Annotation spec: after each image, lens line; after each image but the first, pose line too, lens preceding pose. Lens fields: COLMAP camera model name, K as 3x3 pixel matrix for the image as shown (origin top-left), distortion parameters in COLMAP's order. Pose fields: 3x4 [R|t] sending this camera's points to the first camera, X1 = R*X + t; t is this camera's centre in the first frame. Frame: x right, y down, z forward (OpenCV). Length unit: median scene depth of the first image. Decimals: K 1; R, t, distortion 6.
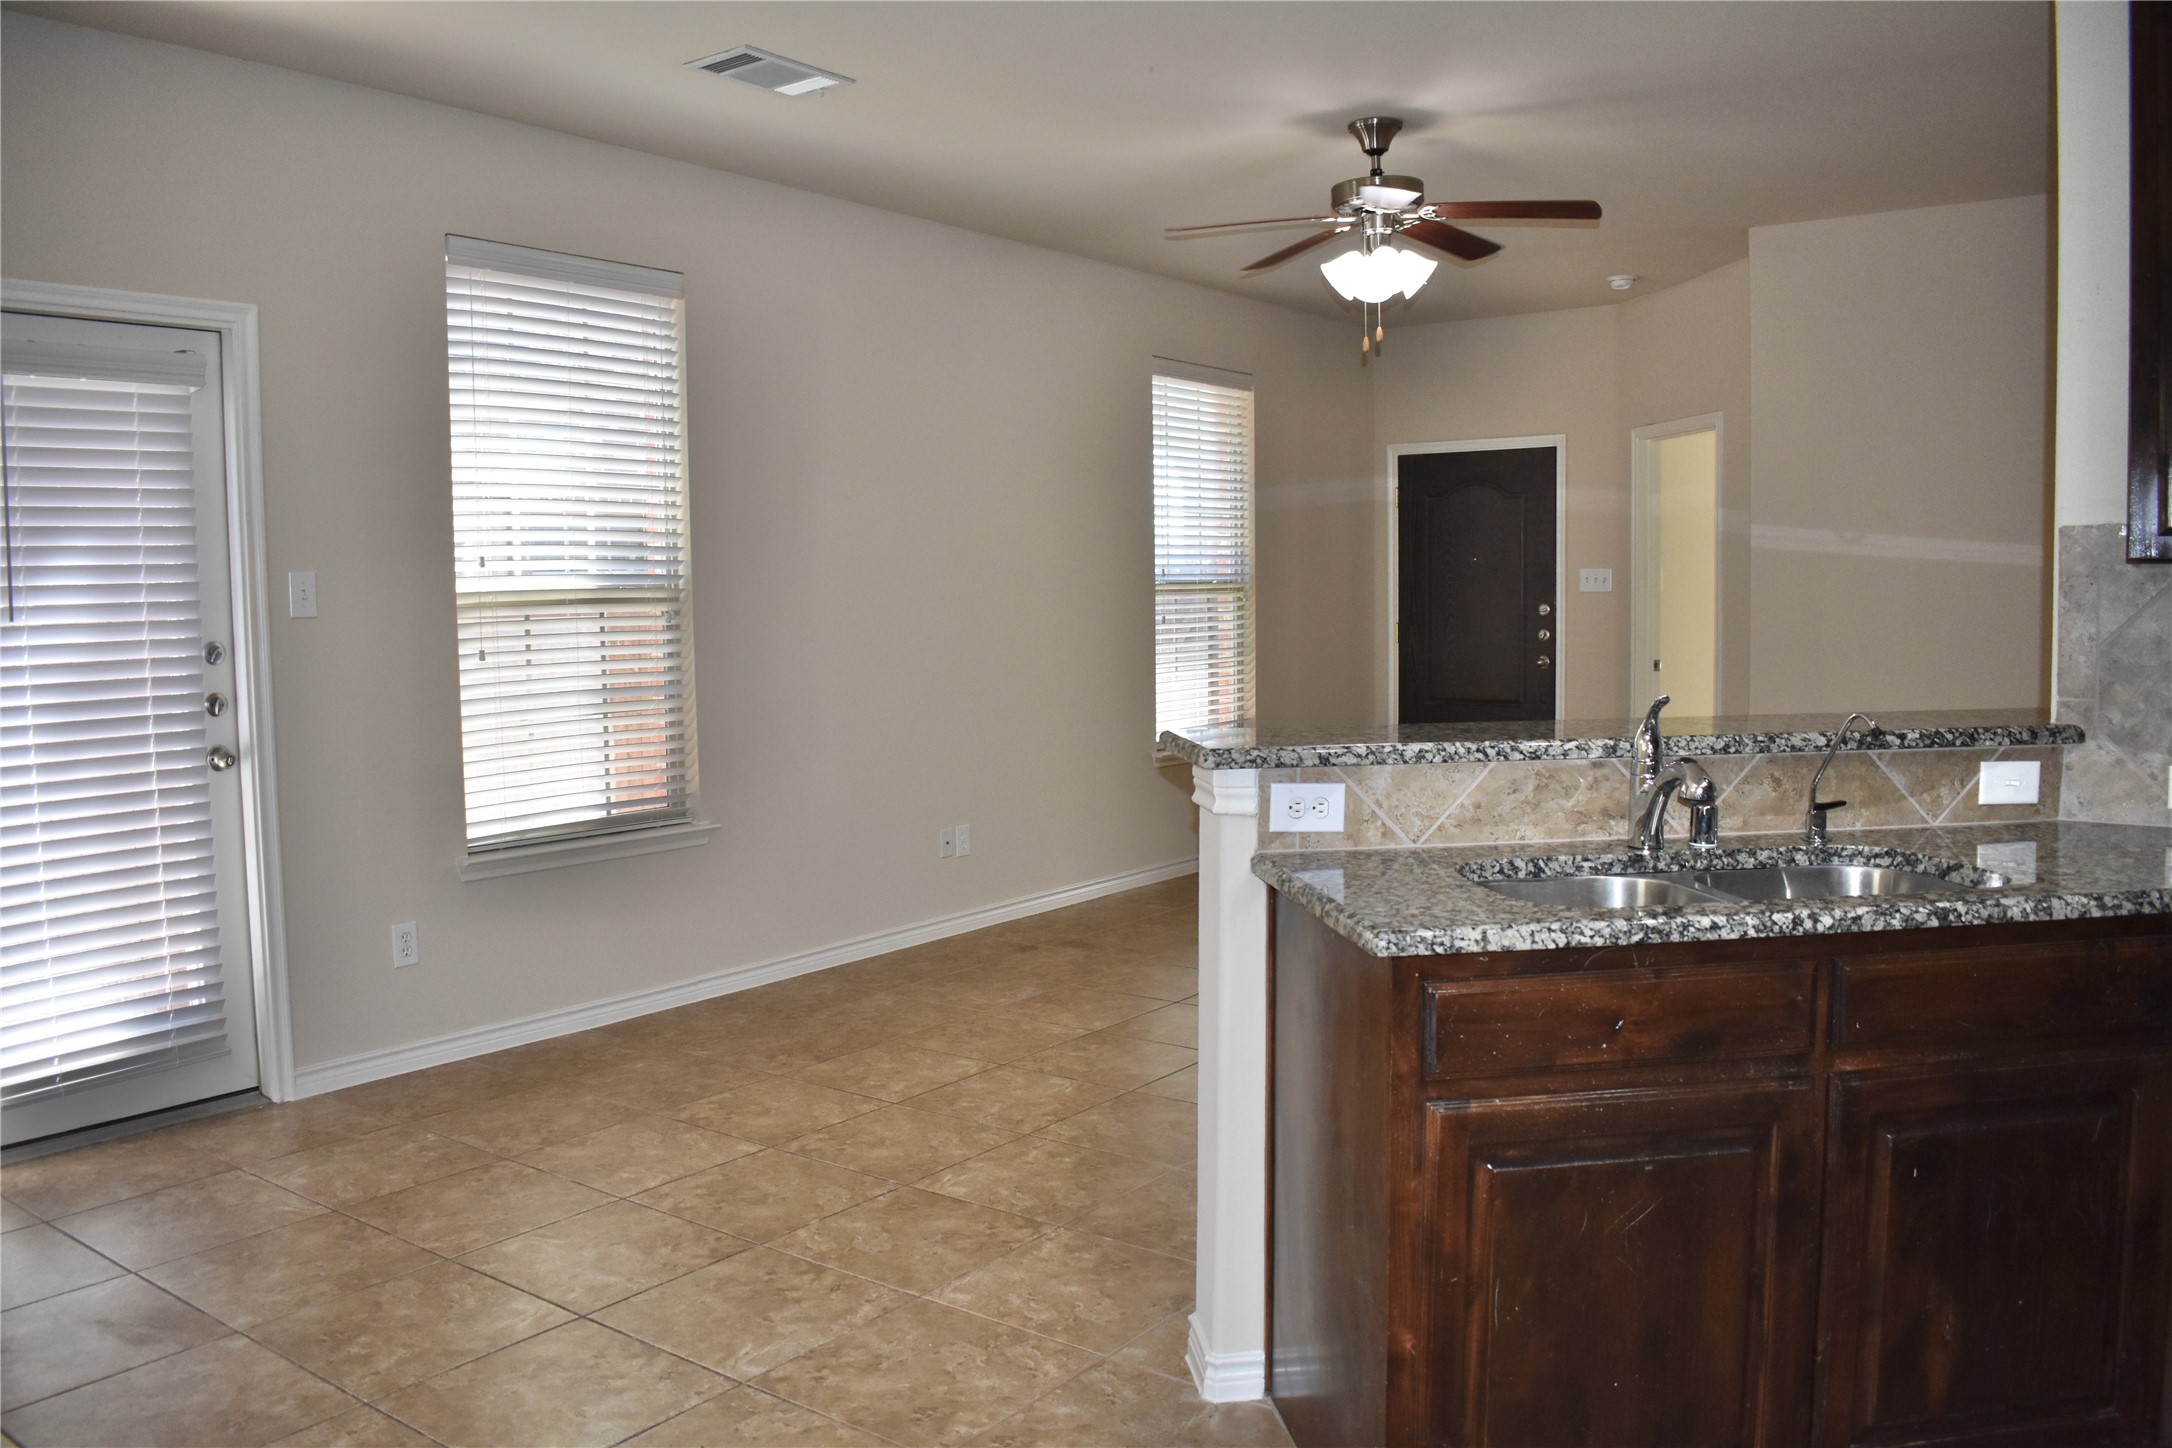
lens RADIAL K [[1697.0, 0, 1091.3], [0, 1697.0, 719.7], [0, 0, 1]] dist [-0.094732, 0.014692]
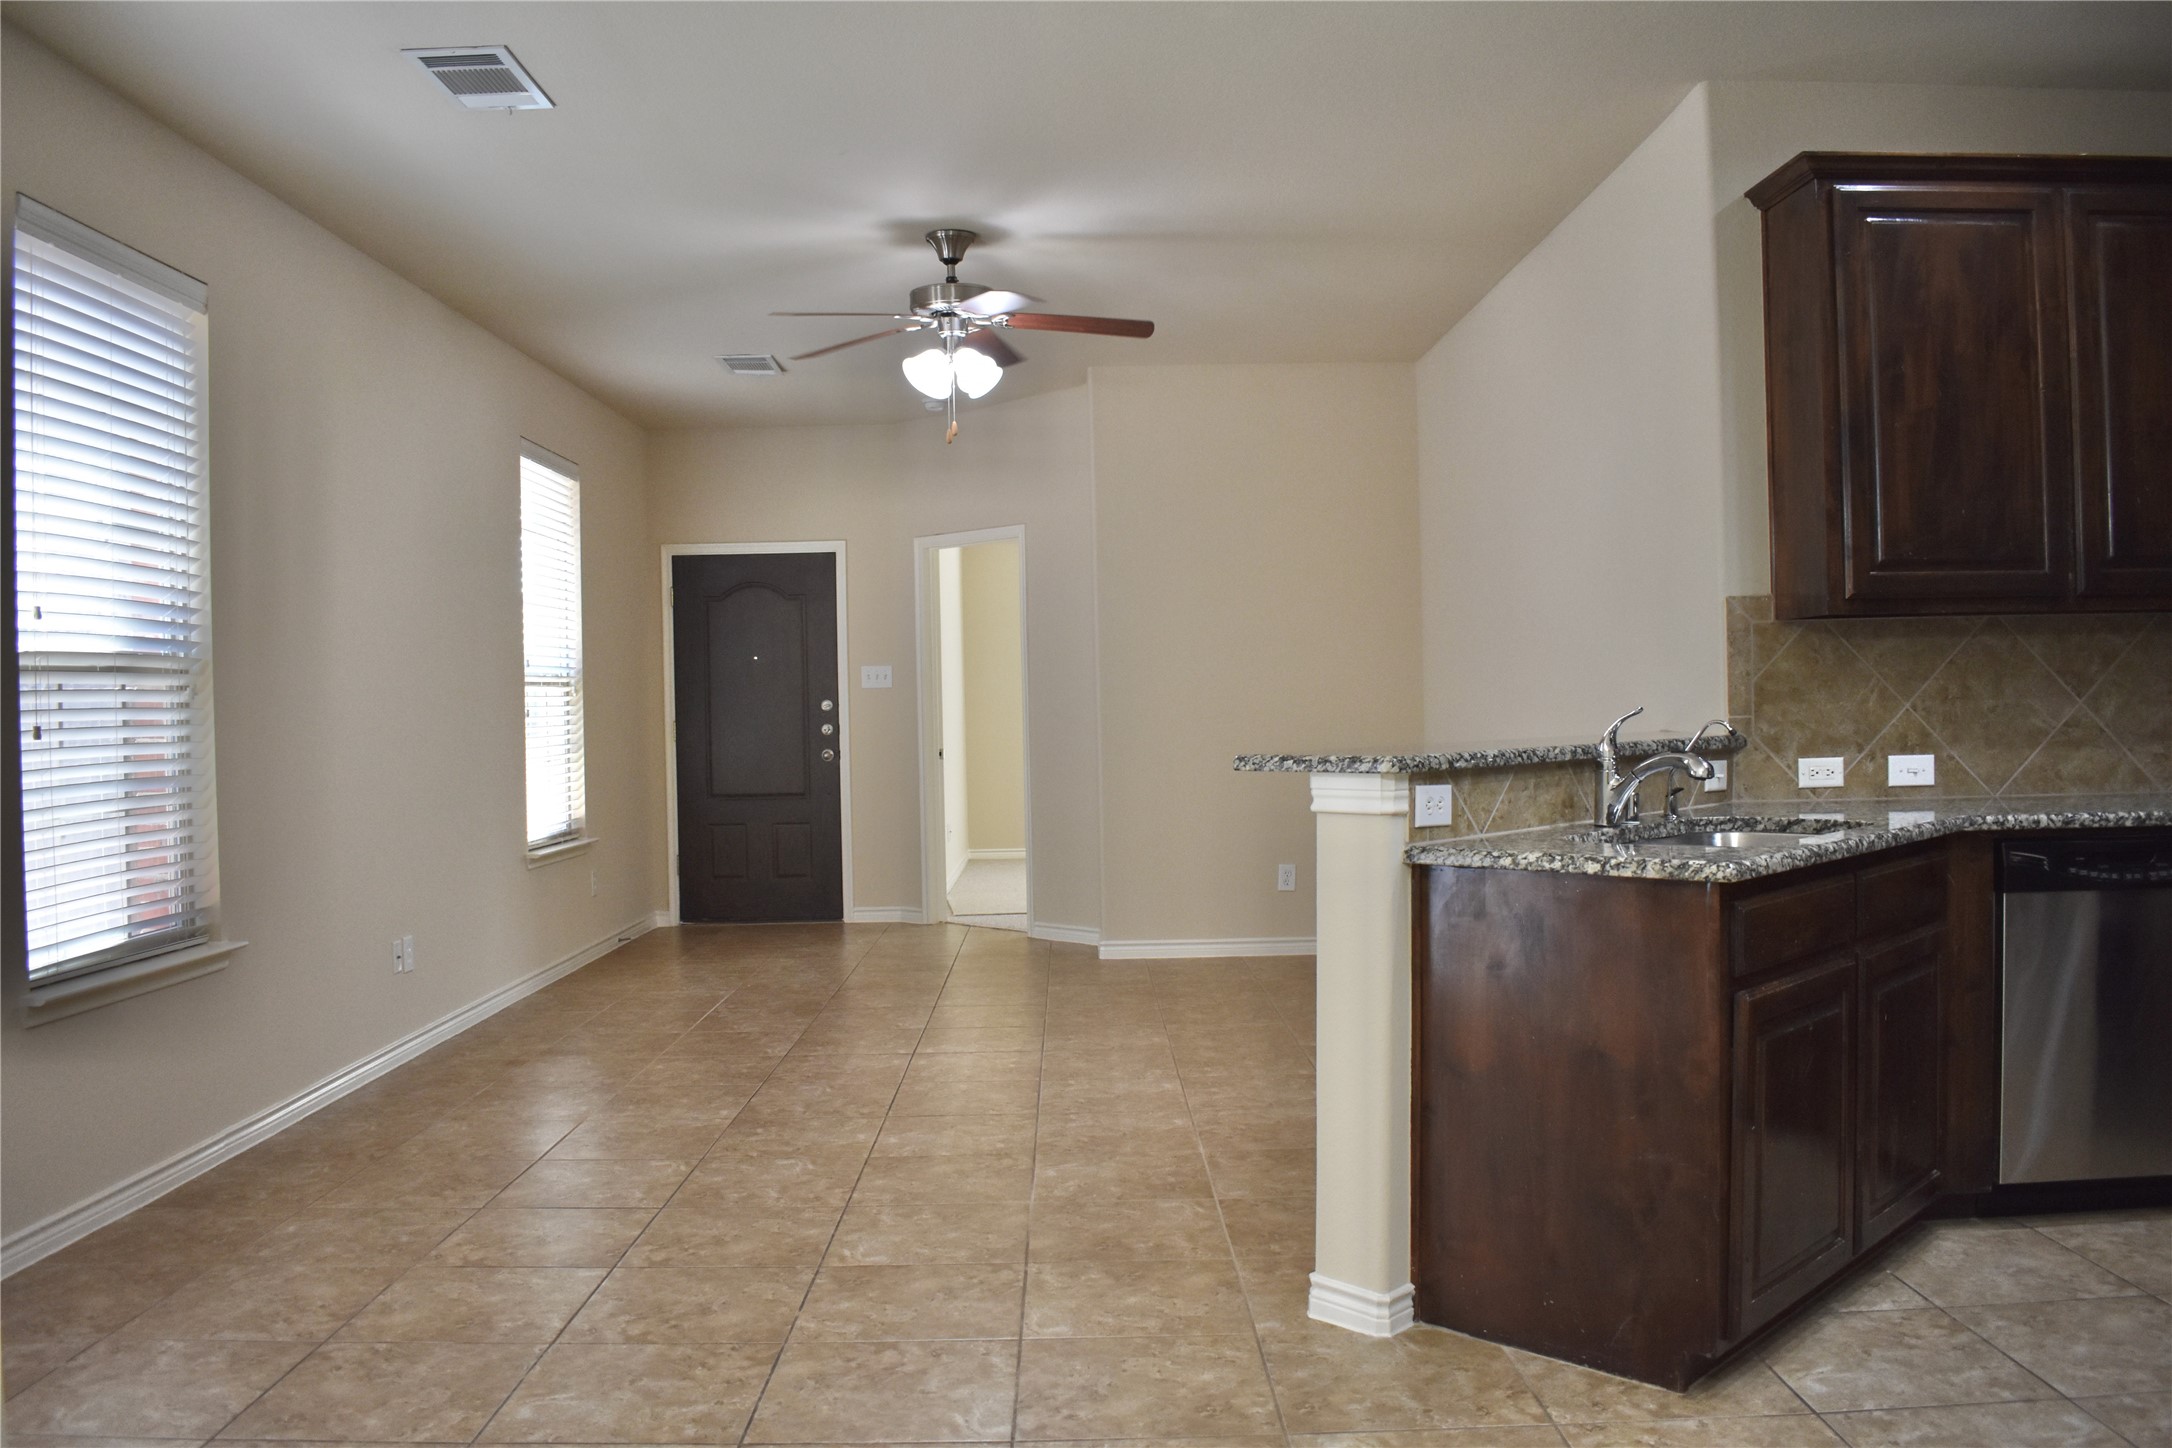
lens RADIAL K [[1697.0, 0, 1088.9], [0, 1697.0, 720.4], [0, 0, 1]] dist [-0.094732, 0.014692]
pose [[0.795132, -0.007832, 0.606386, -0.443108], [0.054362, 0.996812, -0.058408, 0.027127], [-0.603996, 0.079406, 0.793022, 0.109810]]
